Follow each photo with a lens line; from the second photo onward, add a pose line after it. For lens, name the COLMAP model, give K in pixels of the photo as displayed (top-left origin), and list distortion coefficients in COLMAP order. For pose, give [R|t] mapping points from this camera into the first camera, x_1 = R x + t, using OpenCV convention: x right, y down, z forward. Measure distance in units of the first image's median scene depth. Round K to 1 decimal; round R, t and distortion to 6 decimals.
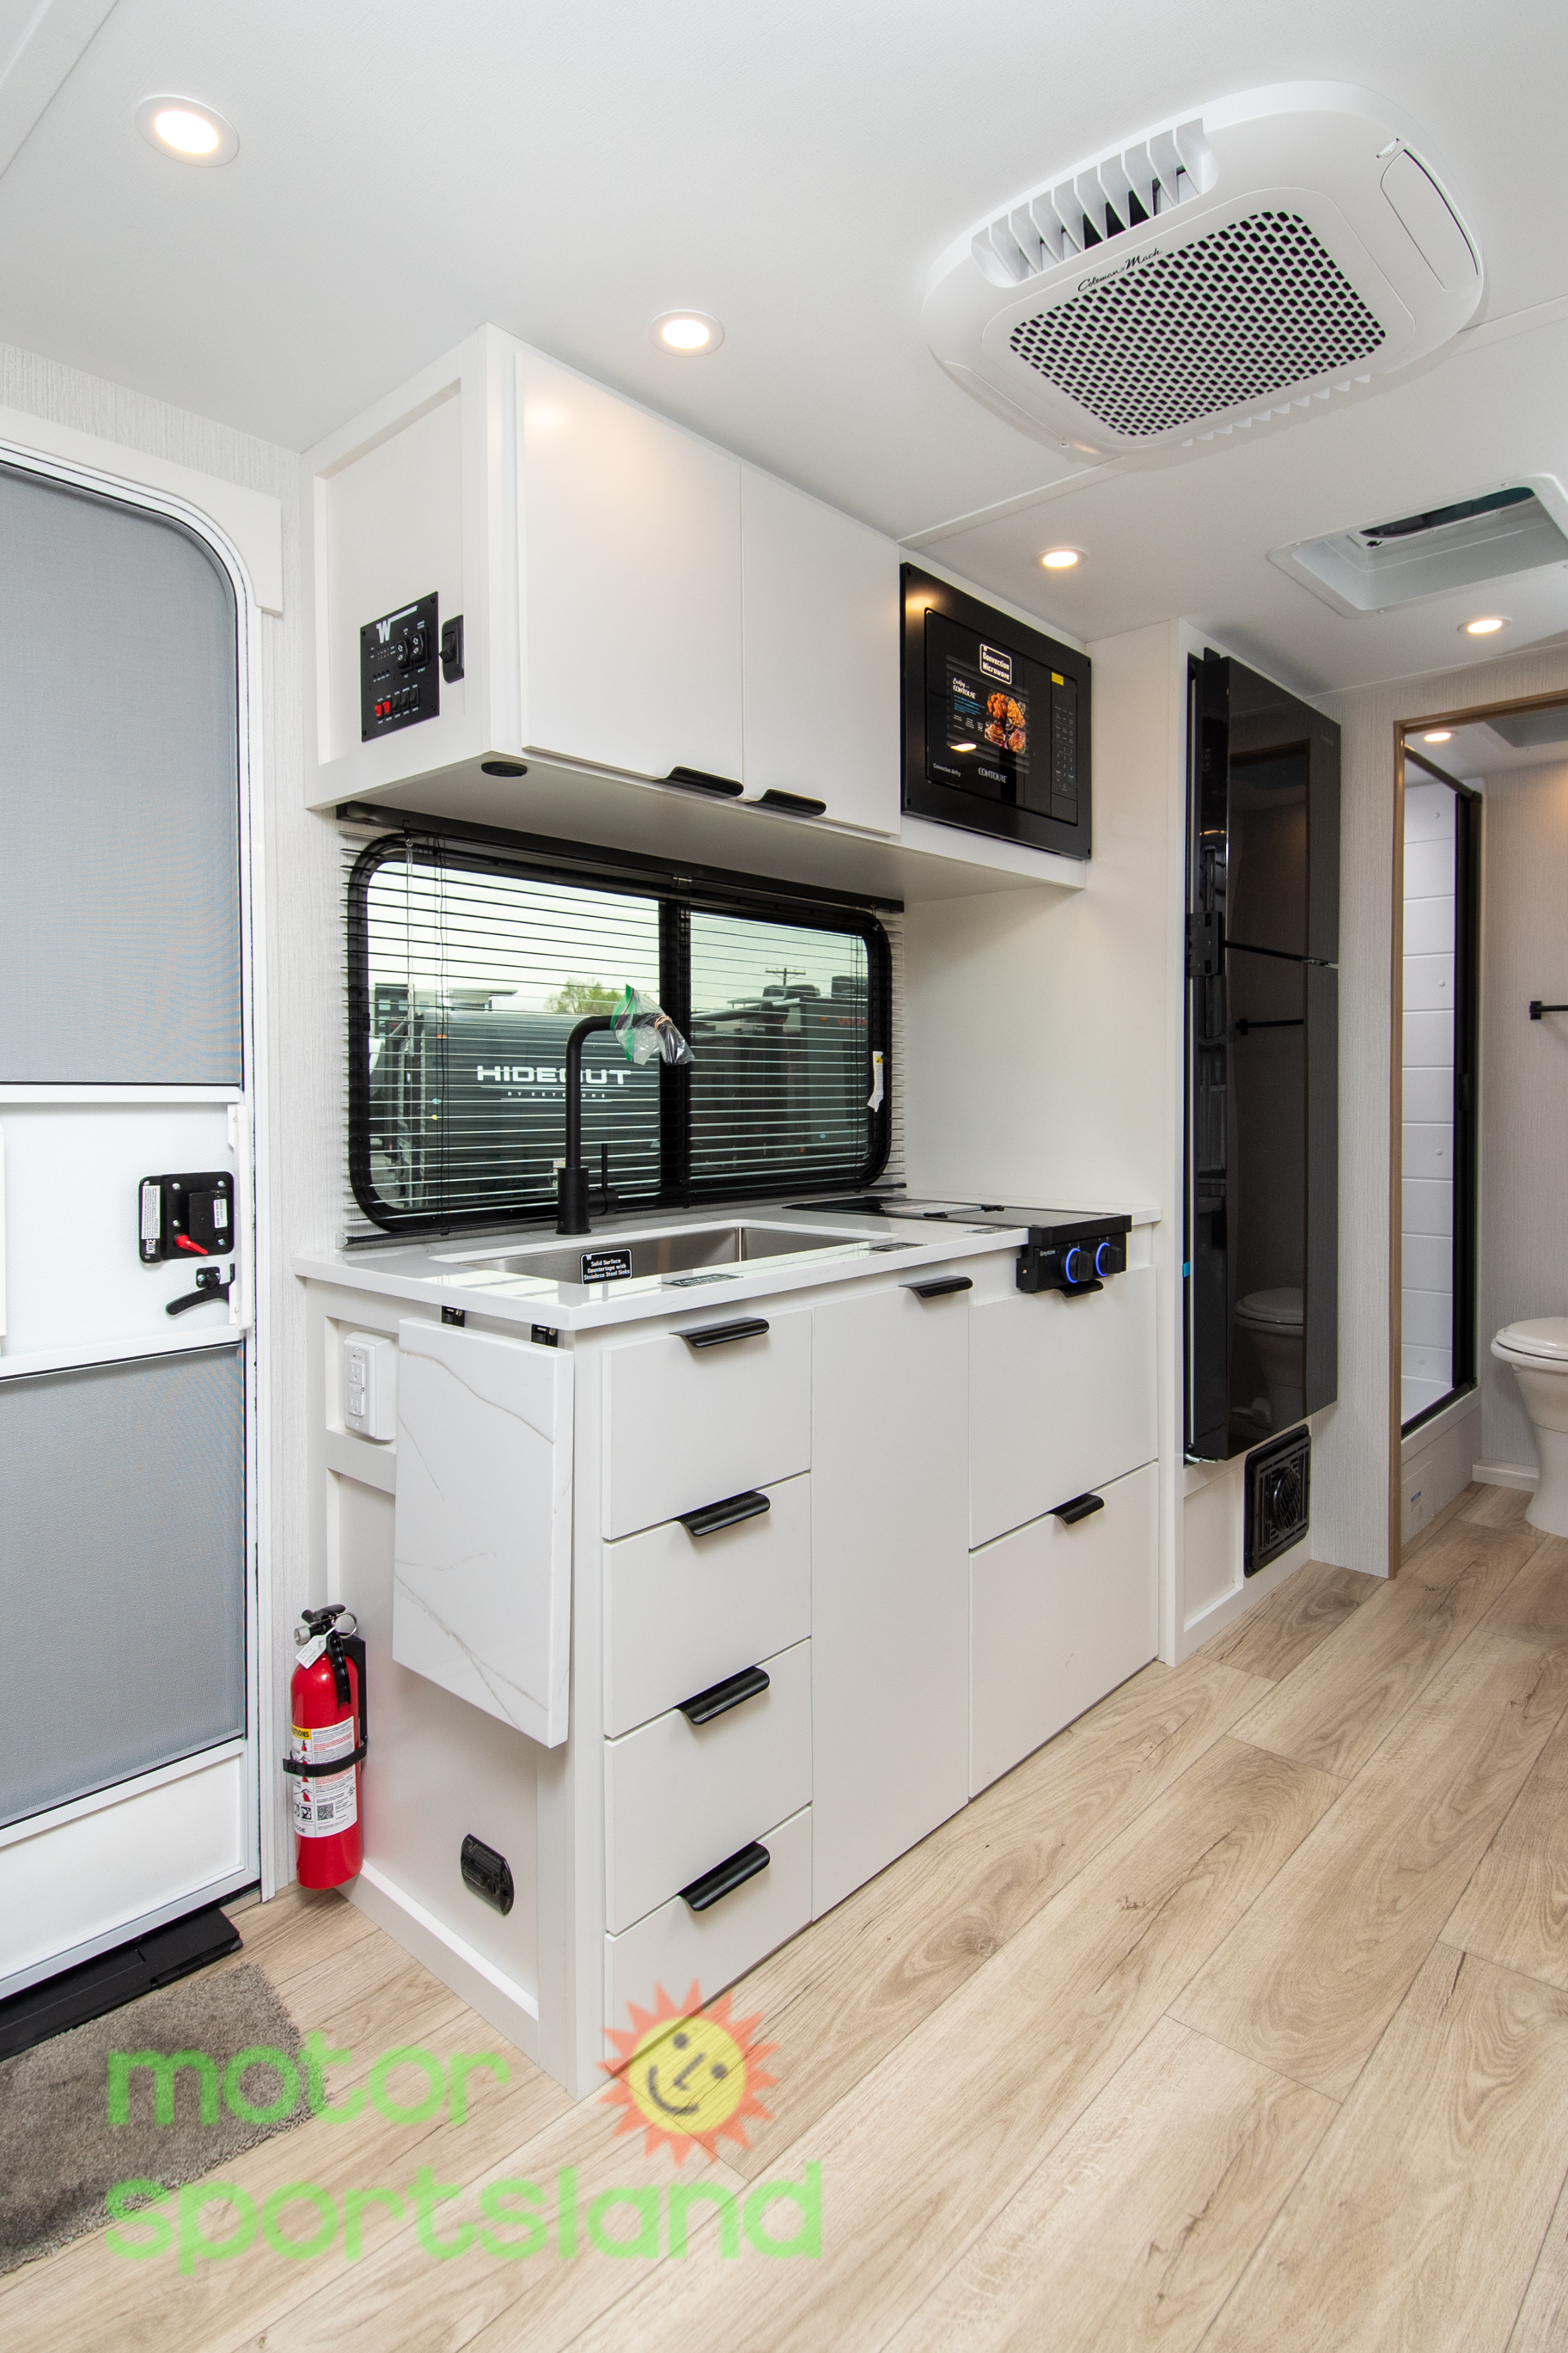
lens RADIAL K [[1199.1, 0, 818.6], [0, 1199.1, 1104.0], [0, 0, 1]] dist [0.049326, -0.045303]
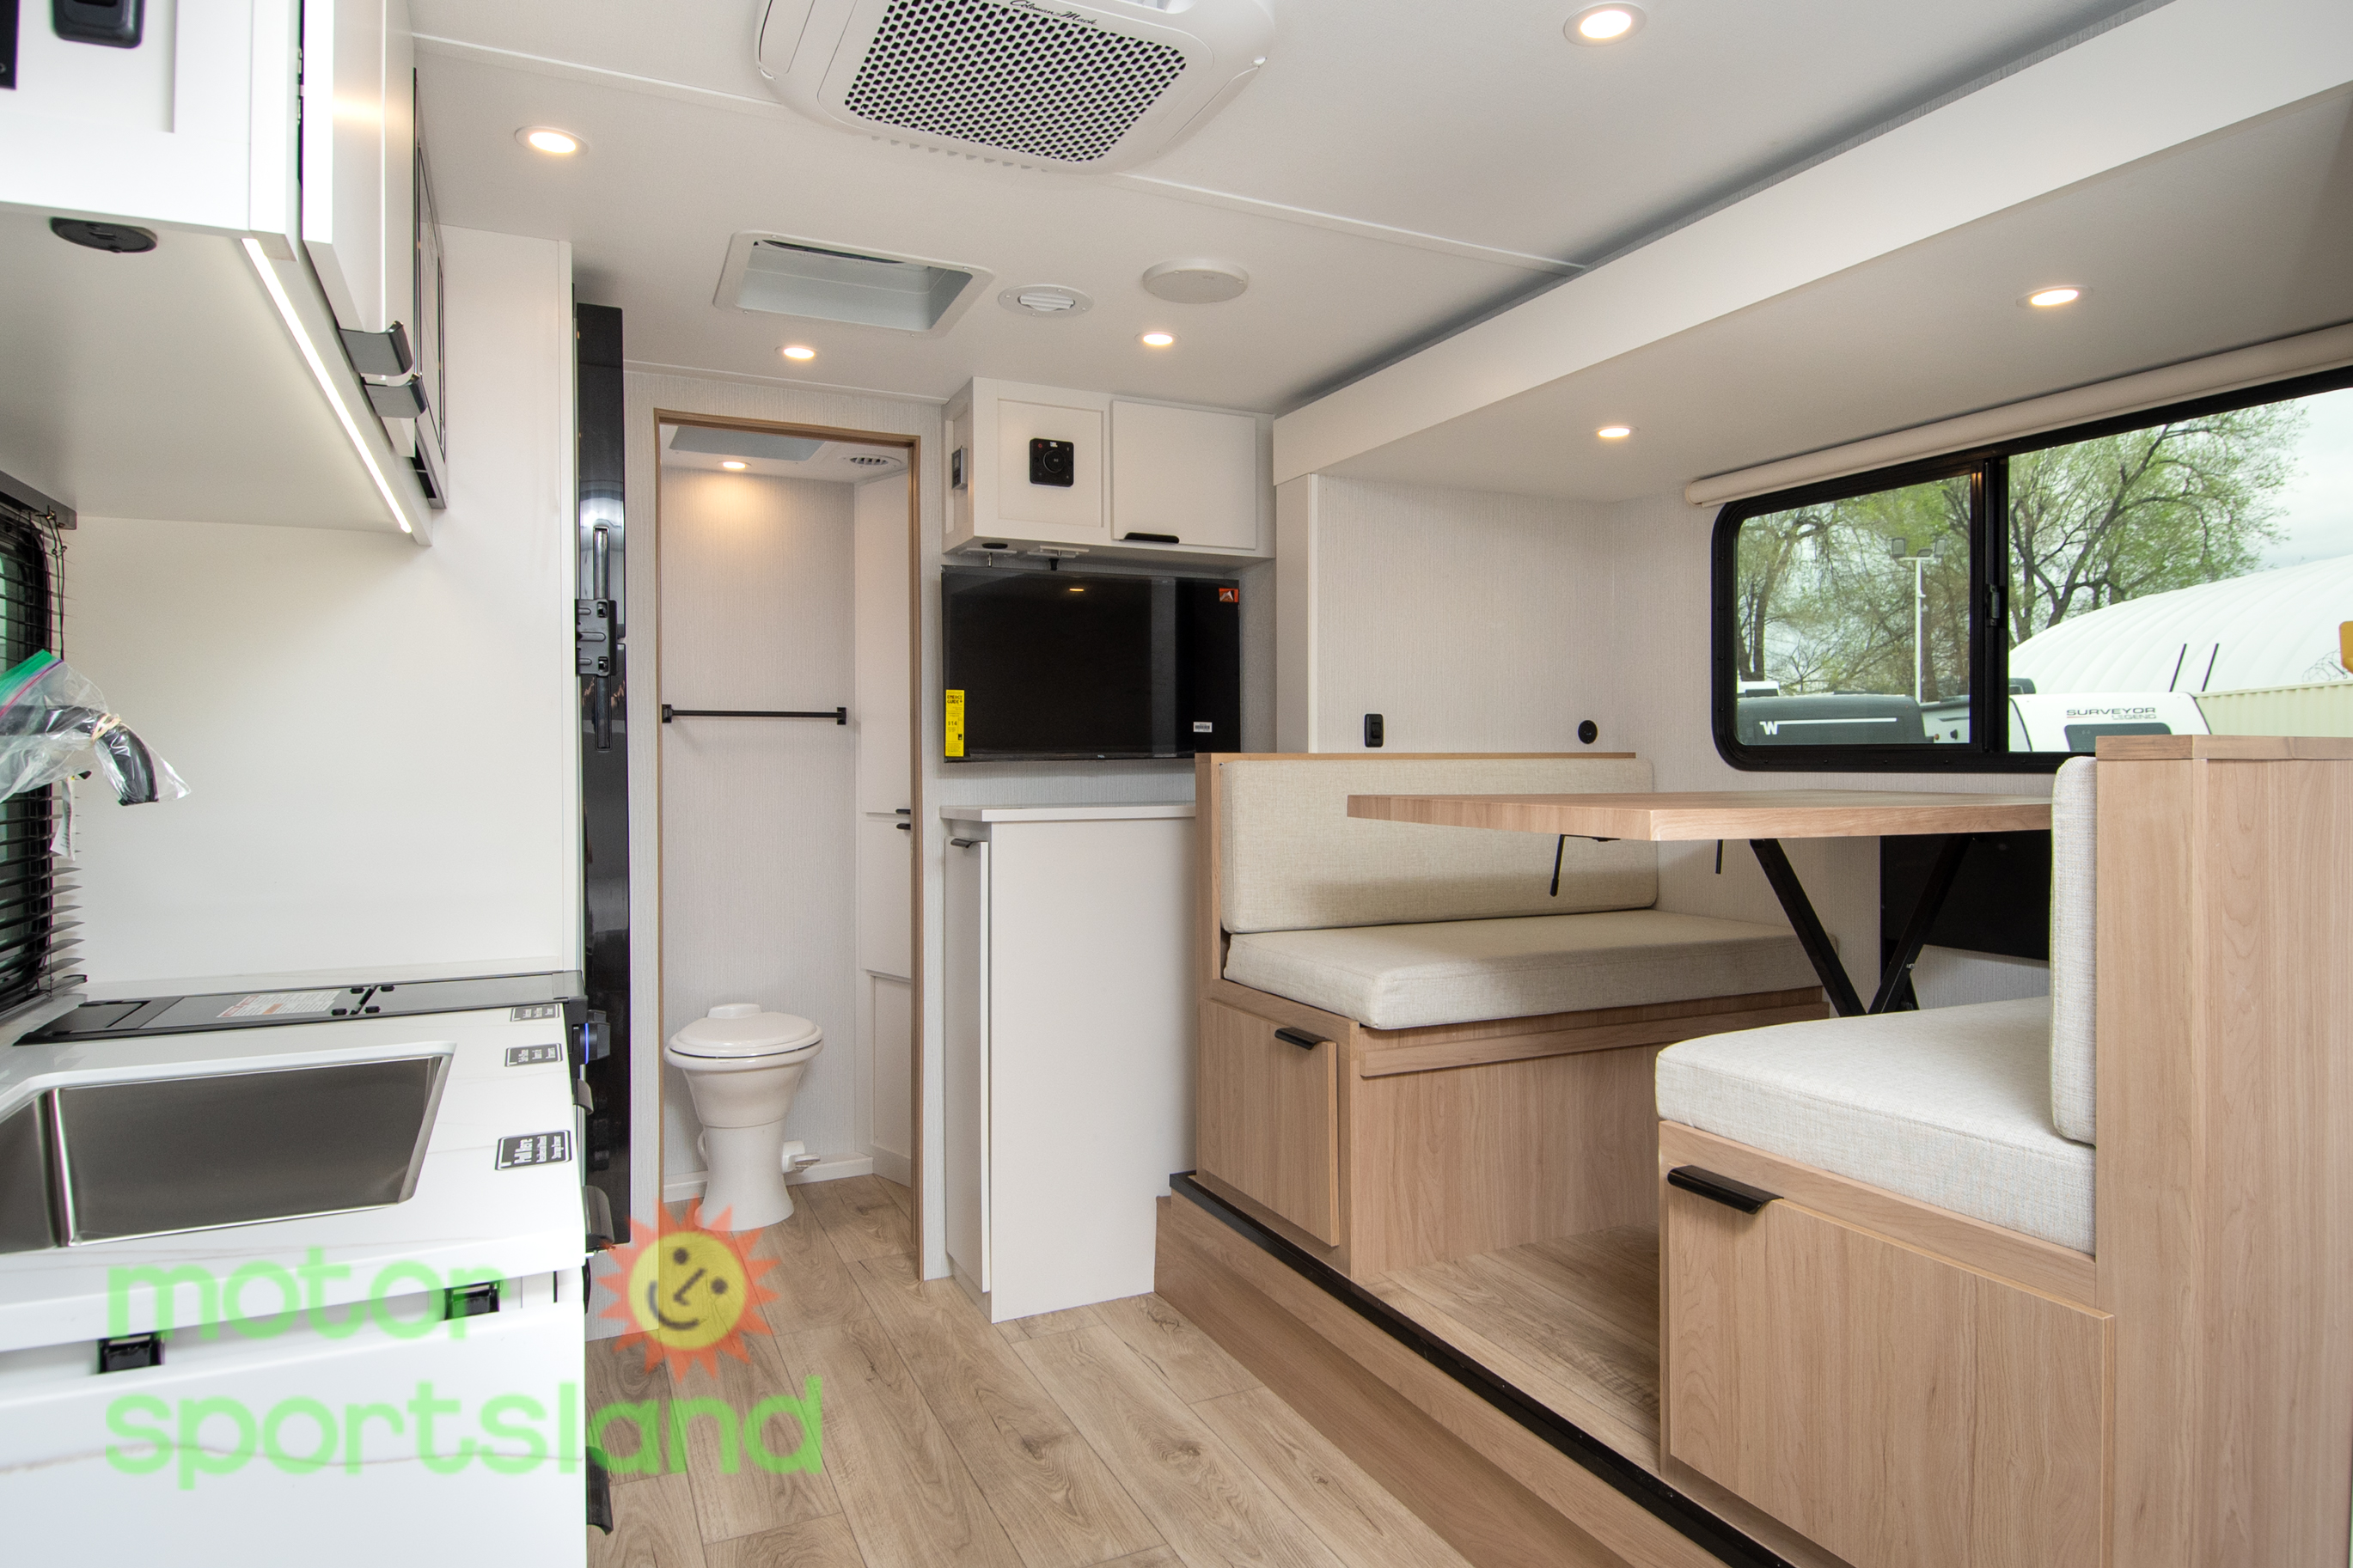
lens RADIAL K [[1357.2, 0, 1192.7], [0, 1357.2, 763.8], [0, 0, 1]] dist [0.056061, -0.048511]
pose [[0.404930, 0.000468, 0.914347, -0.502917], [0.016568, 0.999832, -0.007850, -0.037849], [-0.914197, 0.018328, 0.404855, 0.301052]]
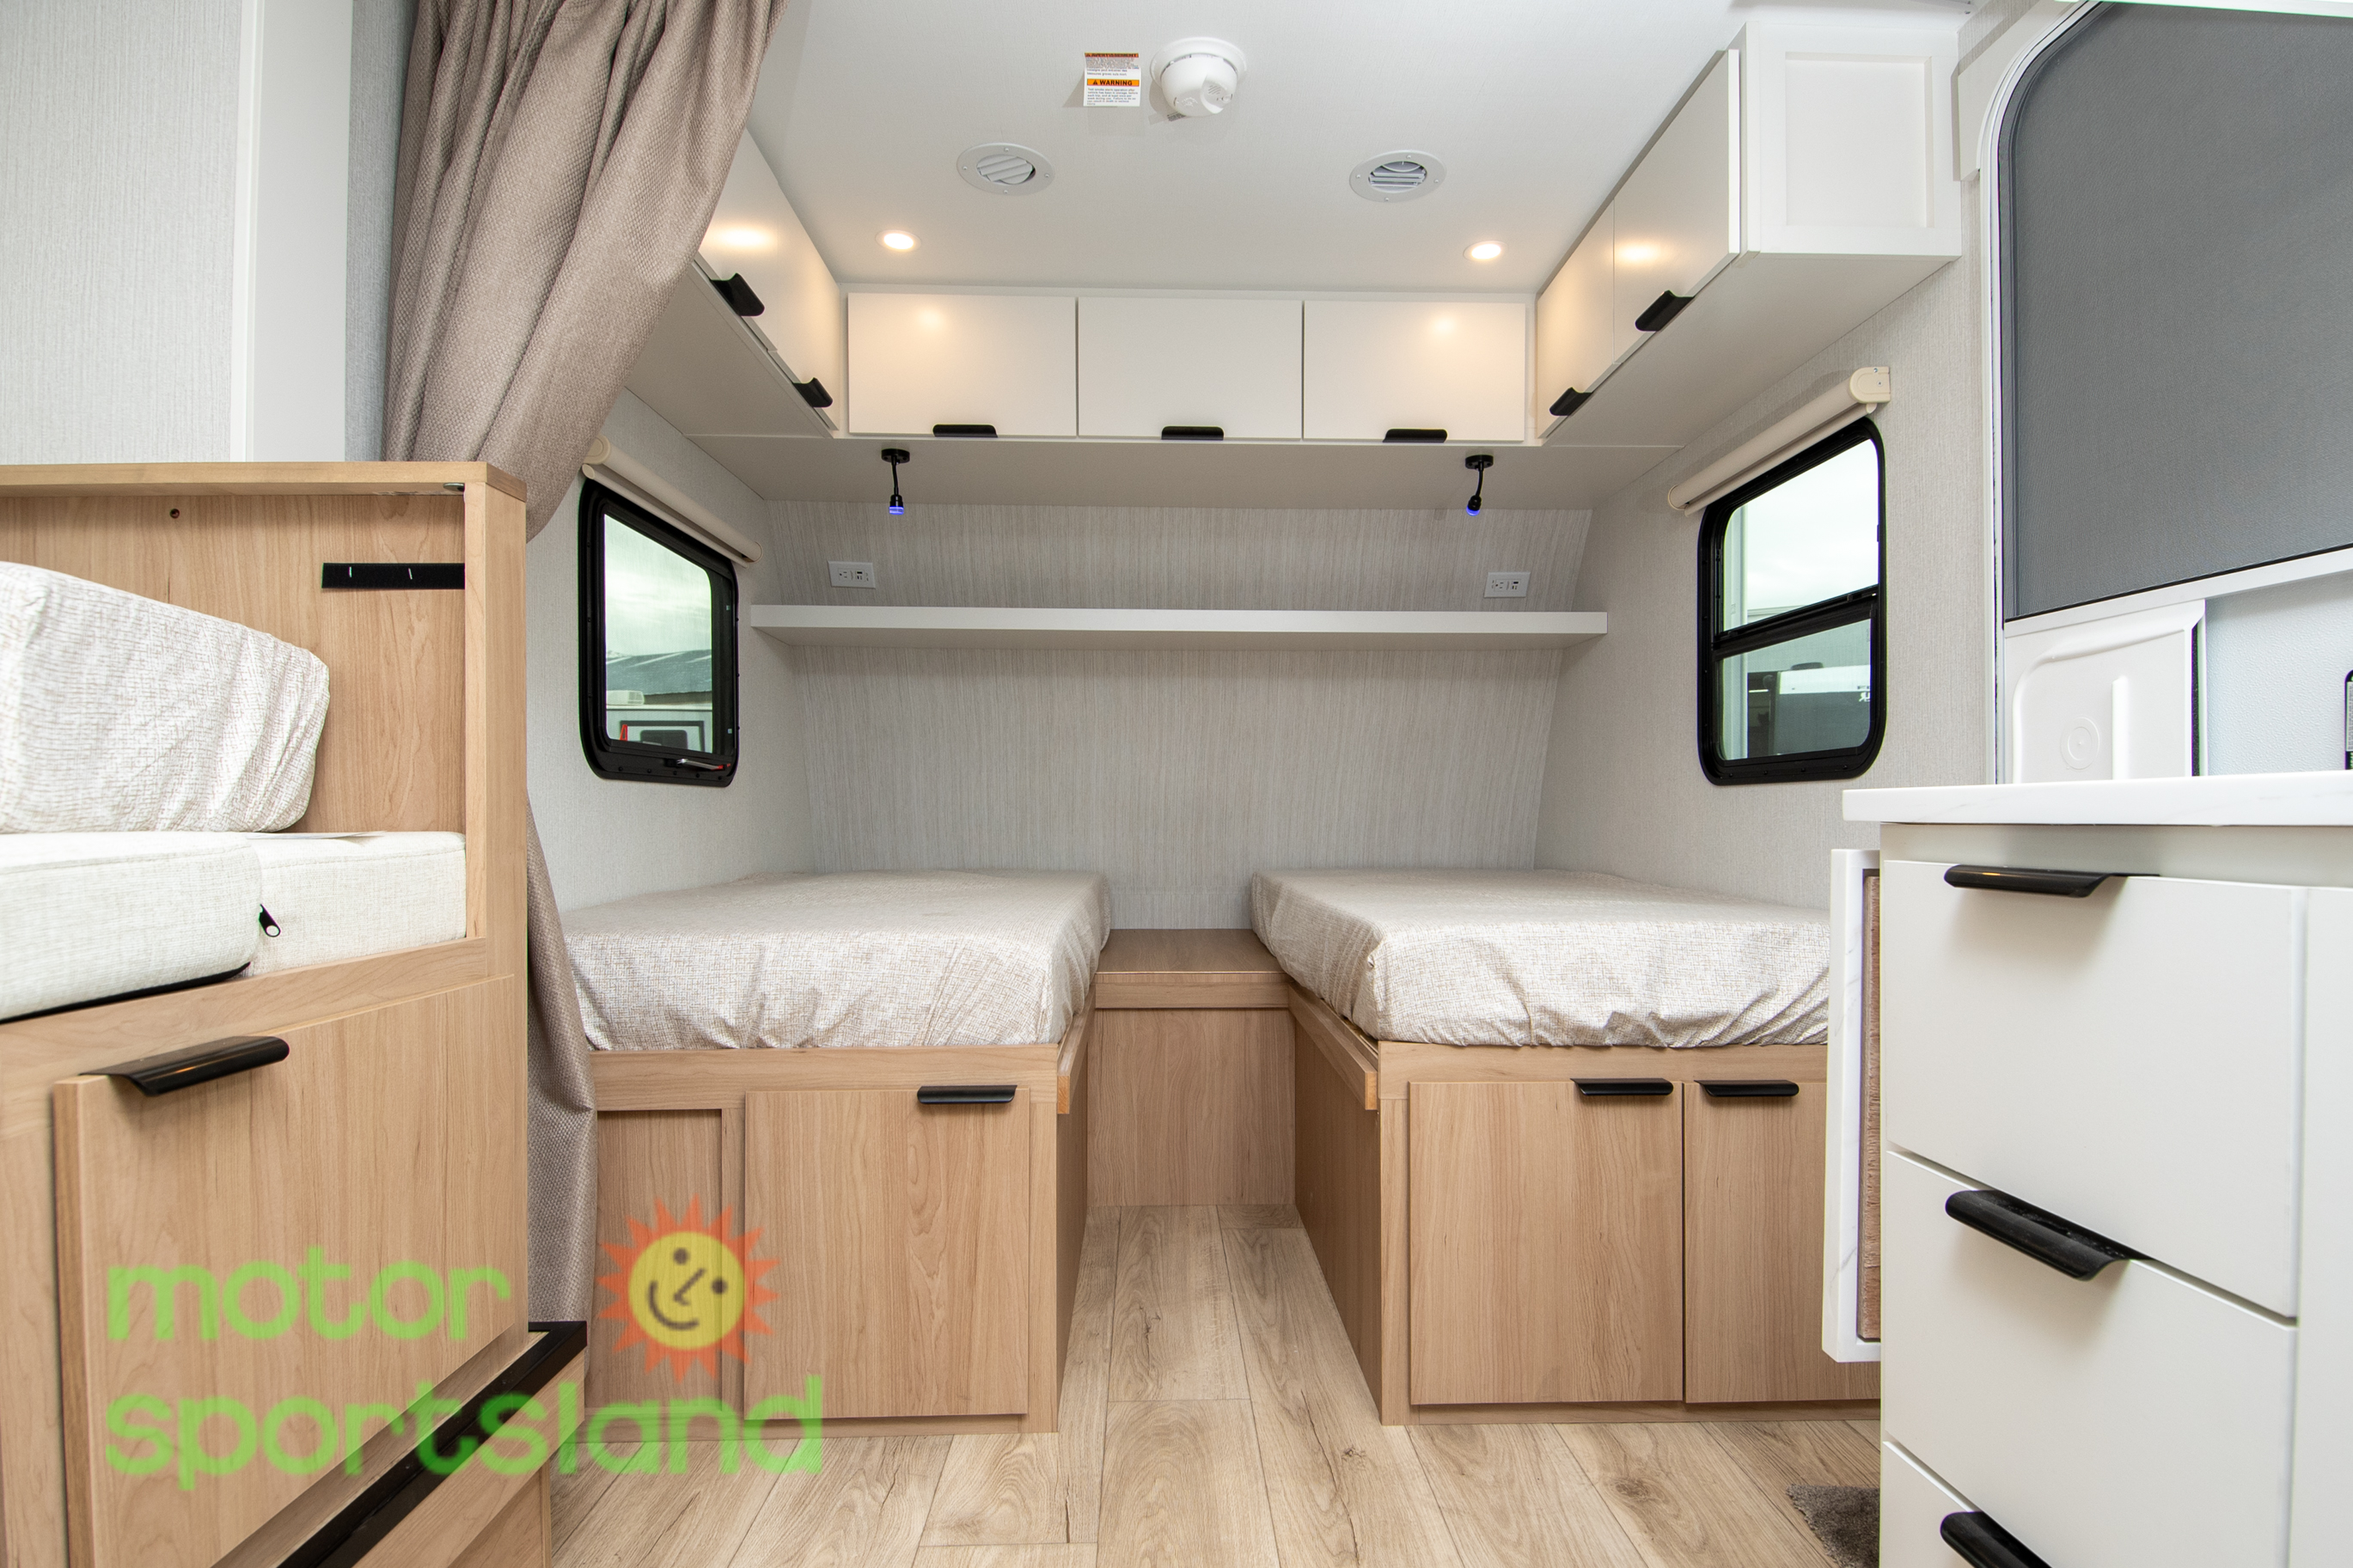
lens RADIAL K [[1264.7, 0, 1176.8], [0, 1264.7, 823.5], [0, 0, 1]] dist [0.026912, -0.037140]
pose [[-0.740960, 0.007006, -0.671513, 0.435094], [-0.008457, 0.999769, 0.019762, 0.123450], [0.671496, 0.020322, -0.740729, 0.908487]]
